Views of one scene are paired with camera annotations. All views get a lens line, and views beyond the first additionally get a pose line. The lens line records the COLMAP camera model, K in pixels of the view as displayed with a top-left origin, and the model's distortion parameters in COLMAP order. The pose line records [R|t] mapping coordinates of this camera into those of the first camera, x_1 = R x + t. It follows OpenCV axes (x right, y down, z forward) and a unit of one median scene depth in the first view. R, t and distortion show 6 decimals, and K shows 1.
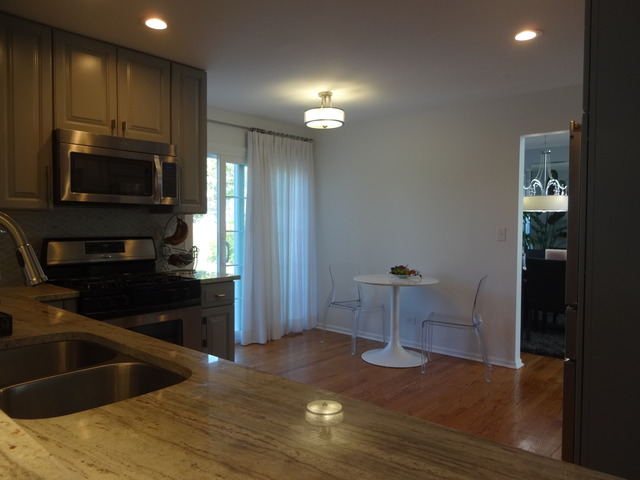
lens RADIAL K [[469.1, 0, 319.7], [0, 469.1, 243.8], [0, 0, 1]] dist [0.000571, -0.013355]
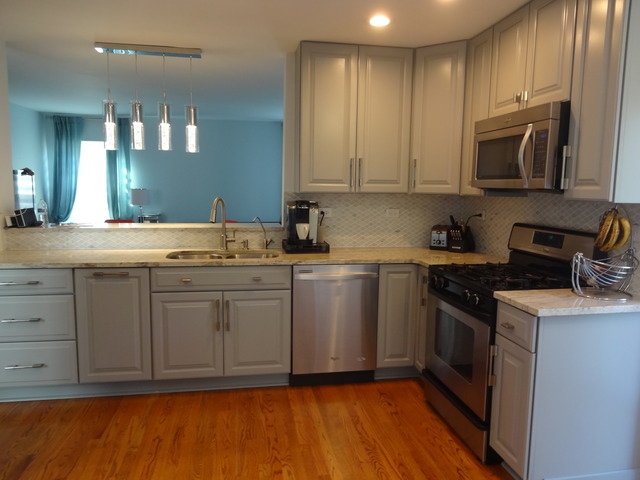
lens RADIAL K [[469.1, 0, 322.8], [0, 469.1, 239.4], [0, 0, 1]] dist [0.000571, -0.013355]
pose [[-0.635226, 0.081202, -0.768046, 0.461439], [-0.040476, 0.989591, 0.138101, -0.093595], [0.771265, 0.118813, -0.625327, 1.219488]]
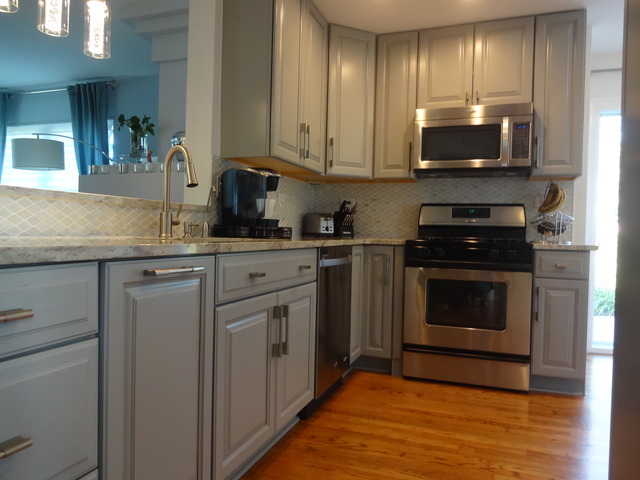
lens RADIAL K [[469.1, 0, 320.9], [0, 469.1, 237.8], [0, 0, 1]] dist [0.000571, -0.013355]
pose [[0.356751, 0.021475, -0.933953, 0.432501], [-0.057443, 0.998348, 0.001014, 0.084720], [0.932432, 0.053287, 0.357395, 0.293927]]
